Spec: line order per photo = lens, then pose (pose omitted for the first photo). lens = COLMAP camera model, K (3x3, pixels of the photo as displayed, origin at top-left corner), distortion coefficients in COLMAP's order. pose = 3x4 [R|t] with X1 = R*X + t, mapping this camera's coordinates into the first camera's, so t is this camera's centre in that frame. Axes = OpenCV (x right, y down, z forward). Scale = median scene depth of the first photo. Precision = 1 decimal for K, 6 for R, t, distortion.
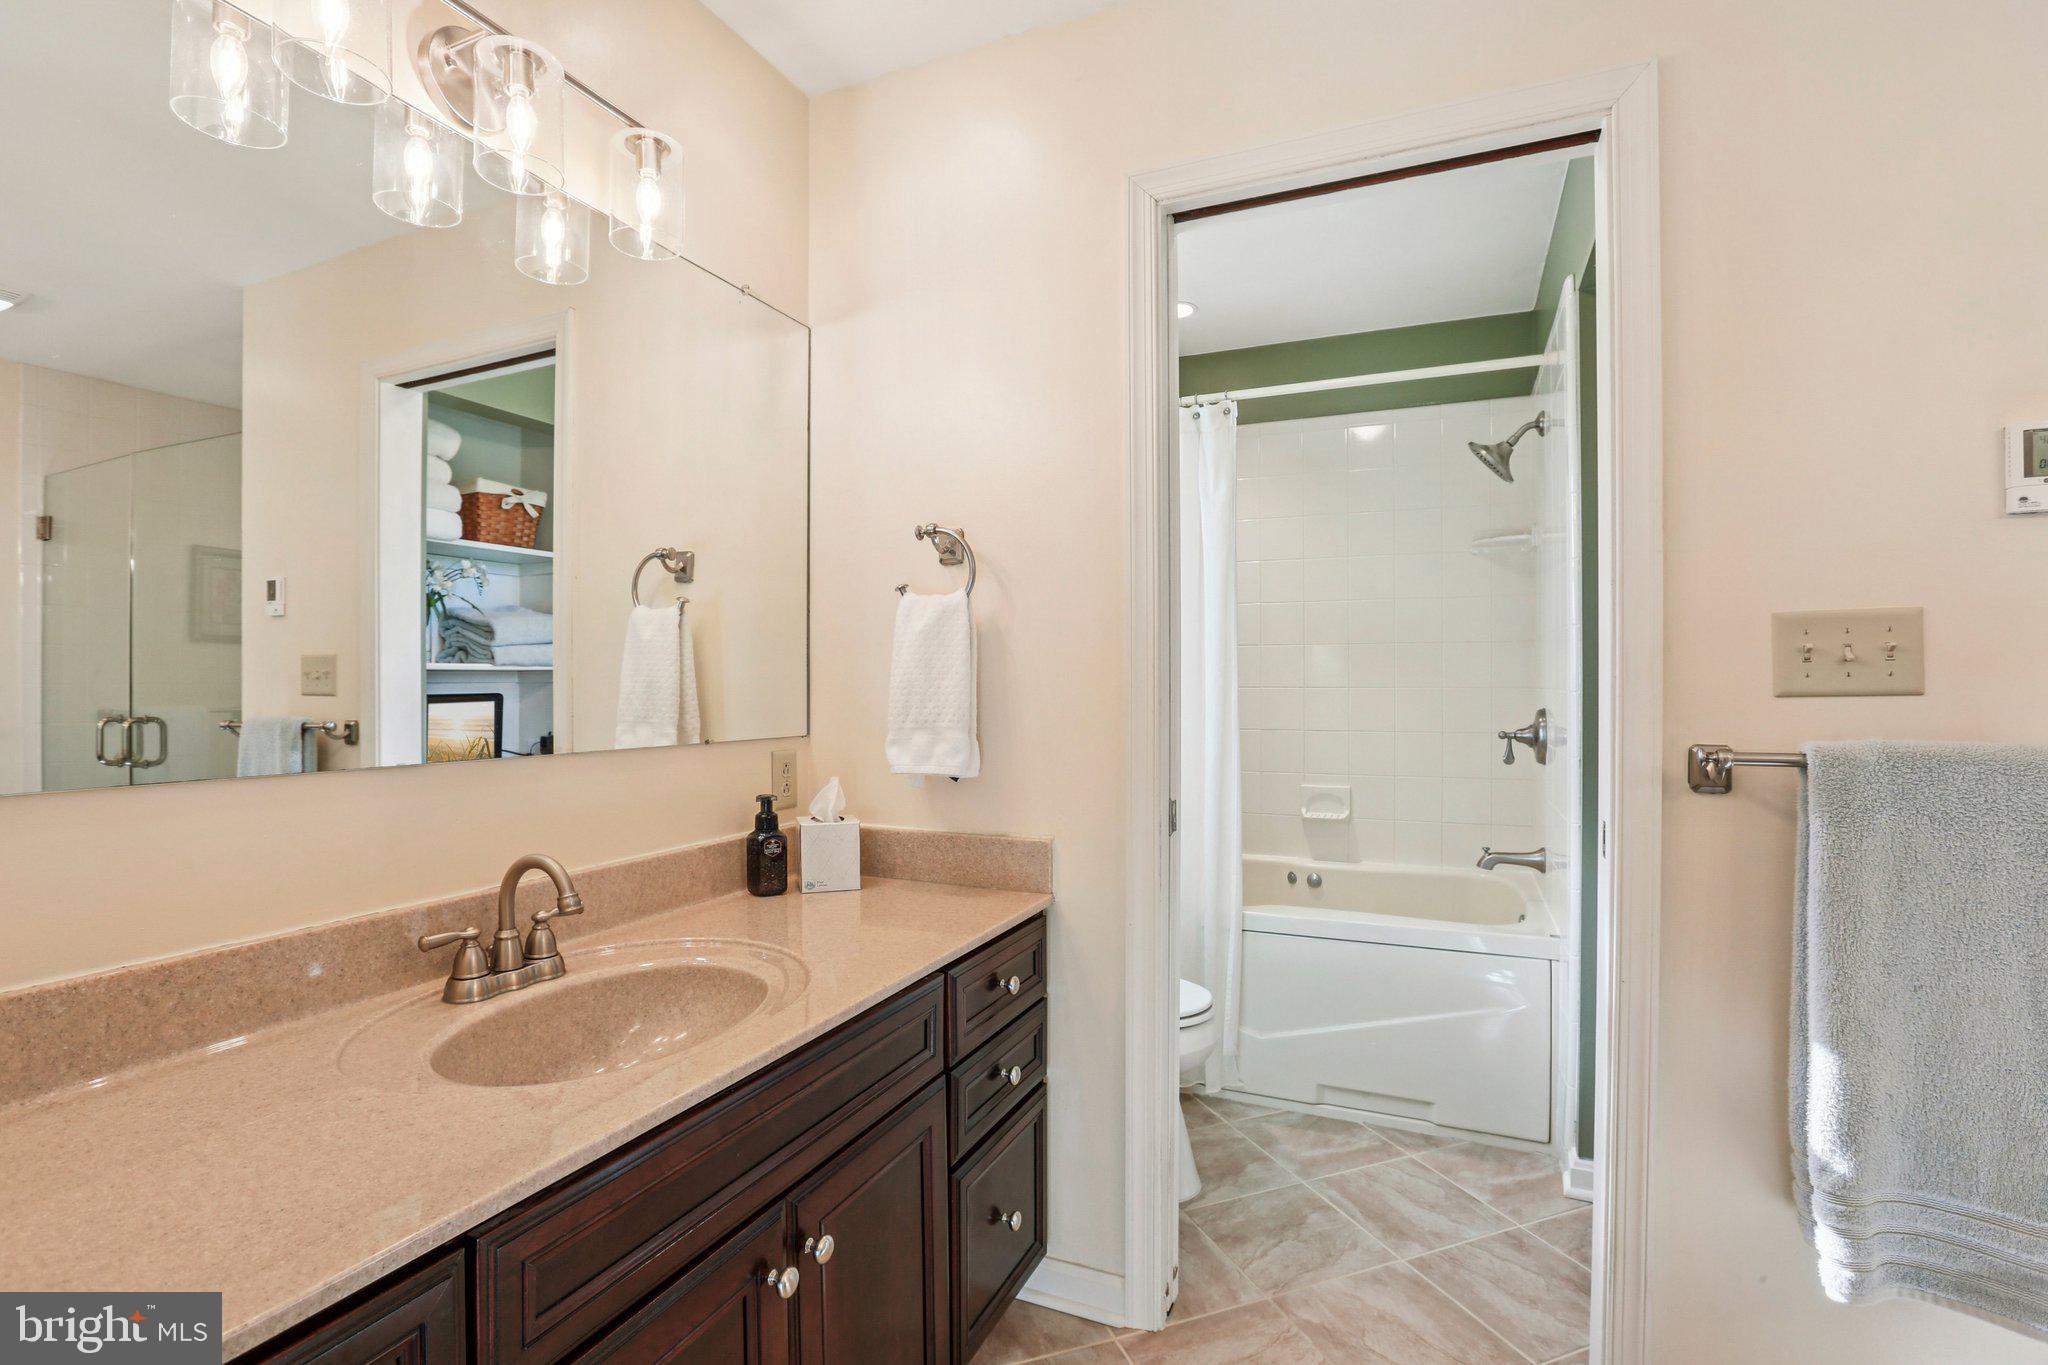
lens RADIAL K [[943.2, 0, 1026.1], [0, 943.2, 684.5], [0, 0, 1]] dist [-0.029600, 0.007276]
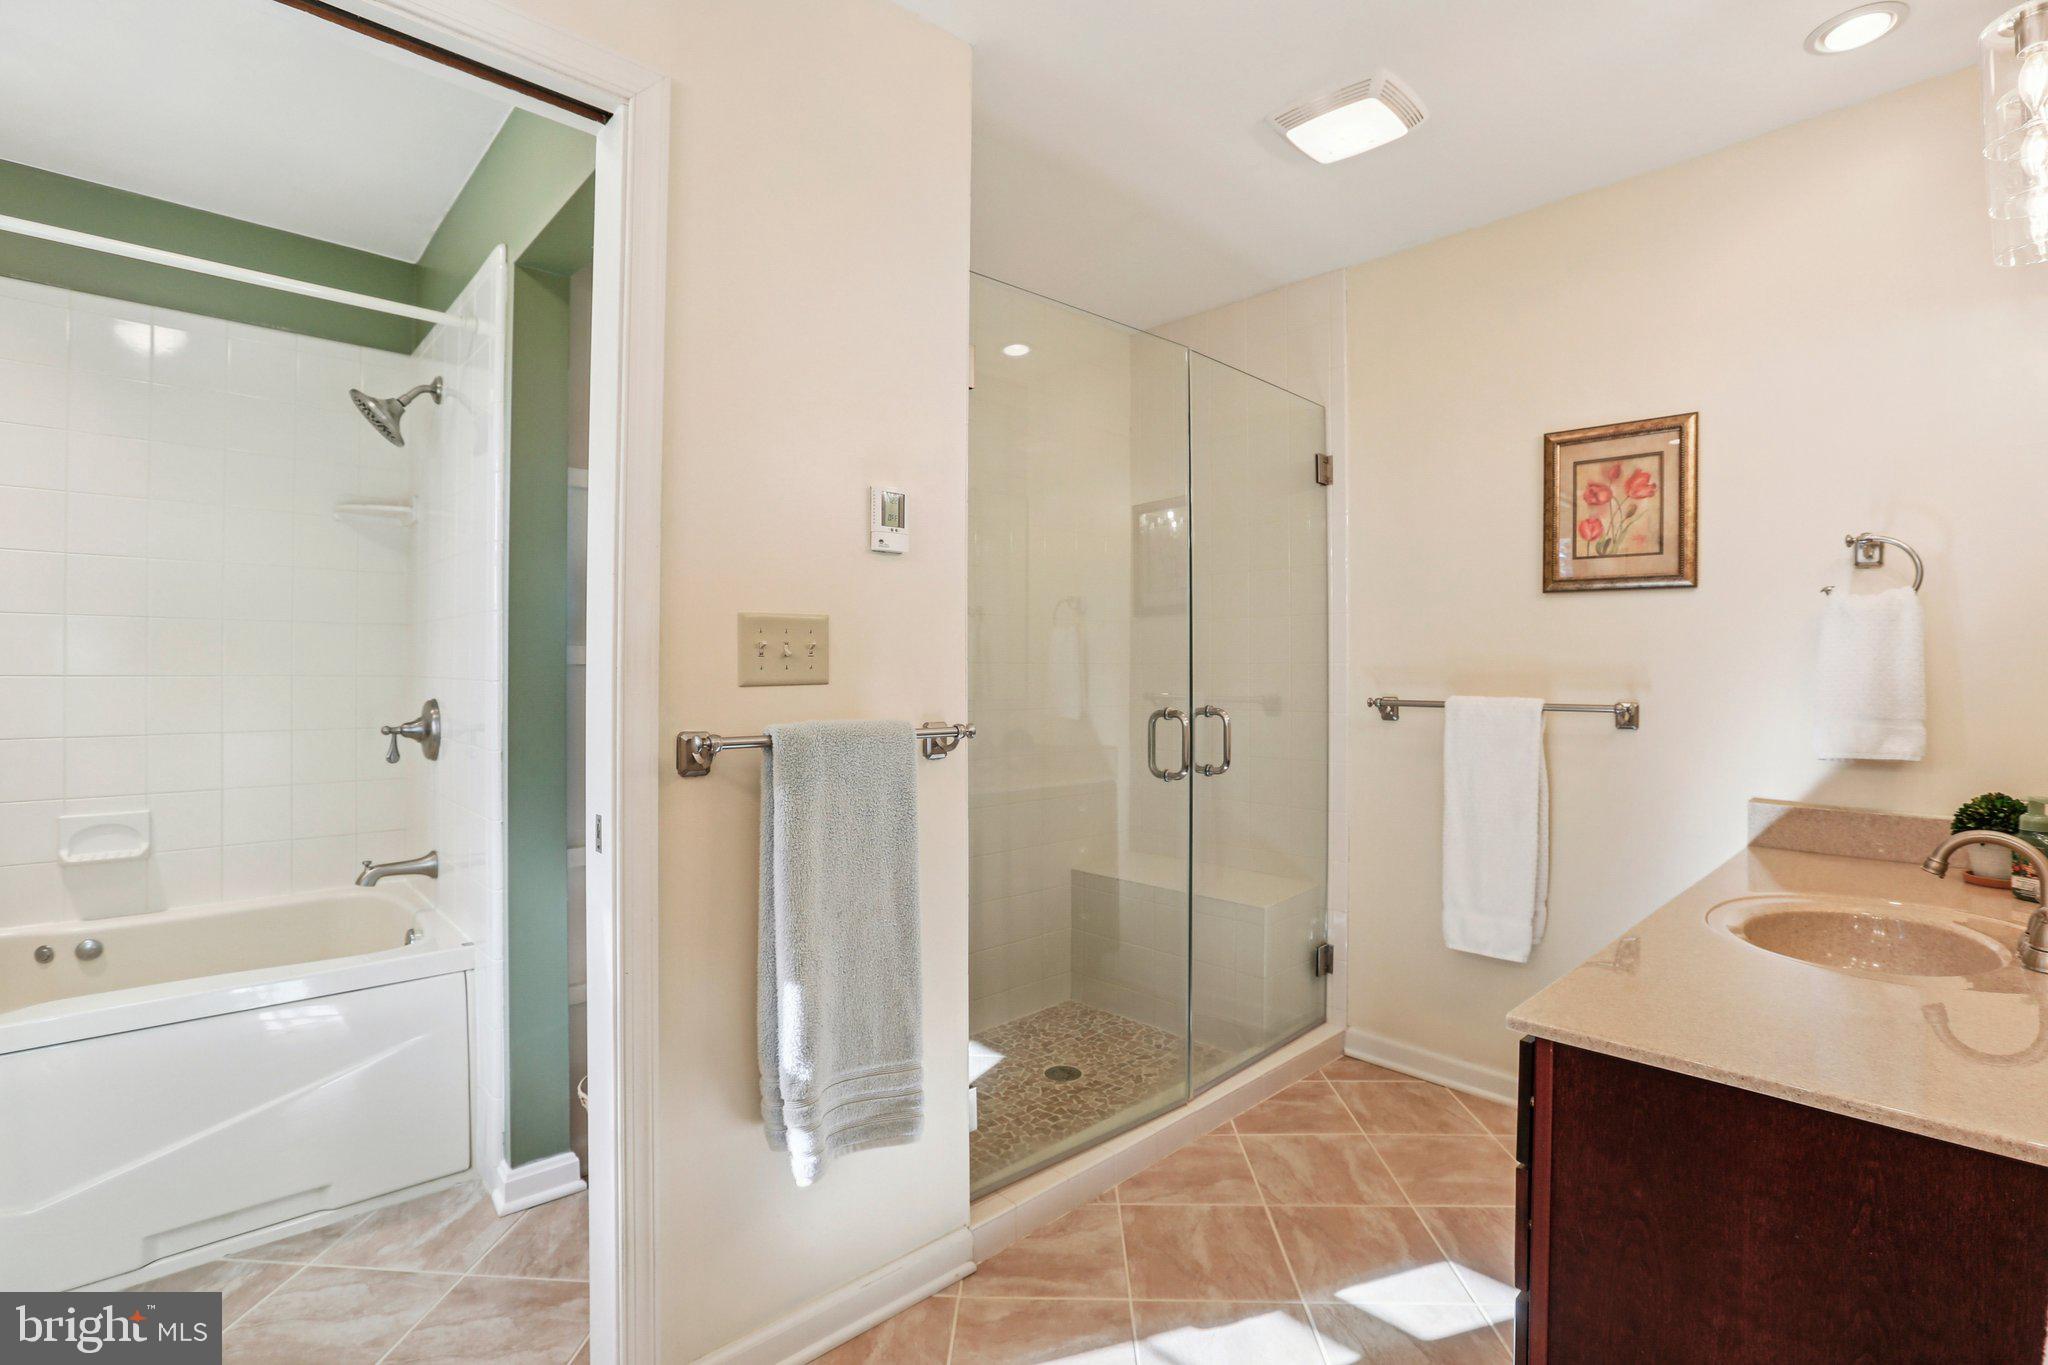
lens RADIAL K [[943.2, 0, 1024.0], [0, 943.2, 667.3], [0, 0, 1]] dist [-0.029600, 0.007276]
pose [[0.402260, 0.006716, 0.915501, -0.075176], [-0.003631, 0.999977, -0.005741, -0.003657], [-0.915518, -0.001015, 0.402275, 0.138836]]
